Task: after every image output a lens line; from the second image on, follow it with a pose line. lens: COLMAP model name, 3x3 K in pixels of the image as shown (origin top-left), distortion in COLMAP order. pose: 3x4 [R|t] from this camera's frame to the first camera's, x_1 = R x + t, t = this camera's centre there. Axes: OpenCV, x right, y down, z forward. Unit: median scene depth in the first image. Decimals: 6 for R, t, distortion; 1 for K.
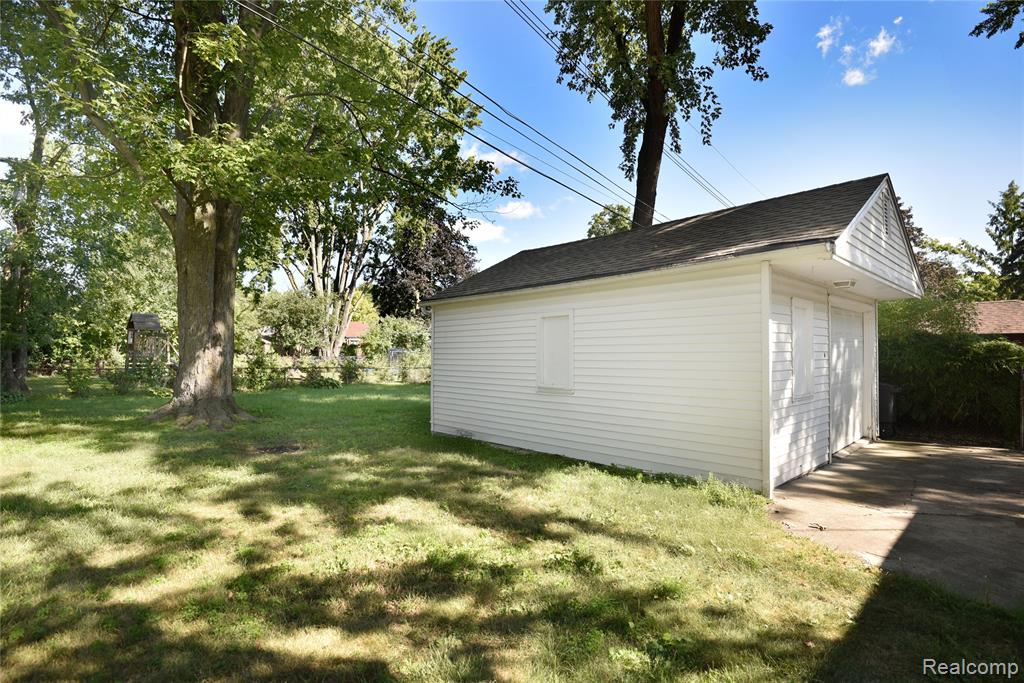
lens RADIAL K [[488.7, 0, 503.1], [0, 488.7, 340.3], [0, 0, 1]] dist [-0.019824, -0.007680]
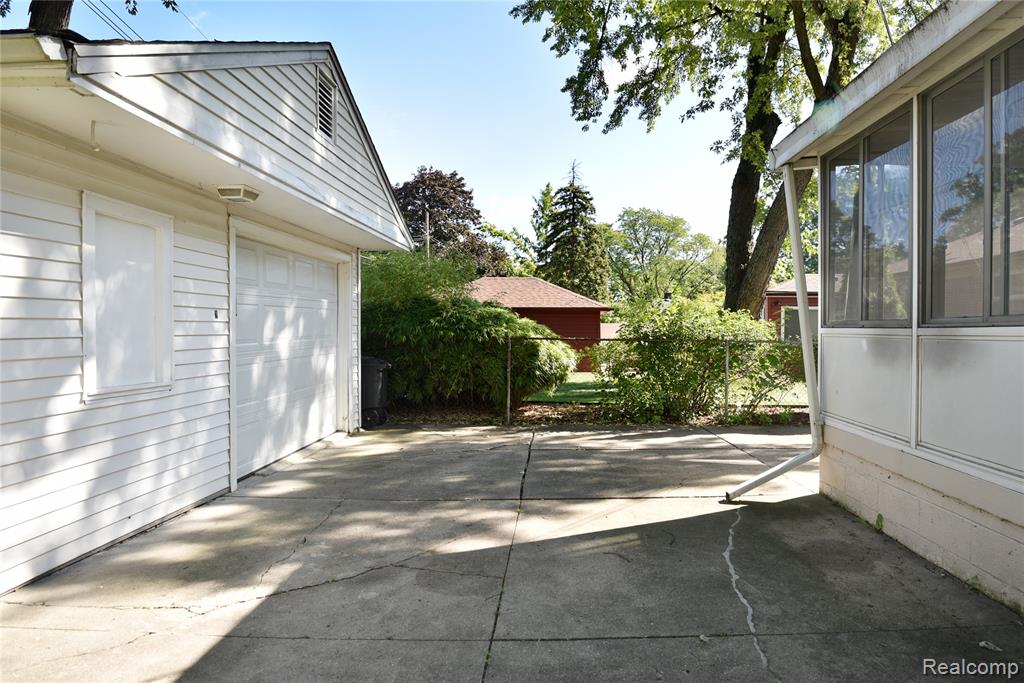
lens RADIAL K [[526.4, 0, 484.3], [0, 526.4, 334.9], [0, 0, 1]] dist [-0.028602, -0.001054]
pose [[0.778652, -0.009201, 0.627388, 0.155190], [-0.007774, 0.999674, 0.024309, 0.011596], [-0.627407, -0.023806, 0.778327, 0.086266]]
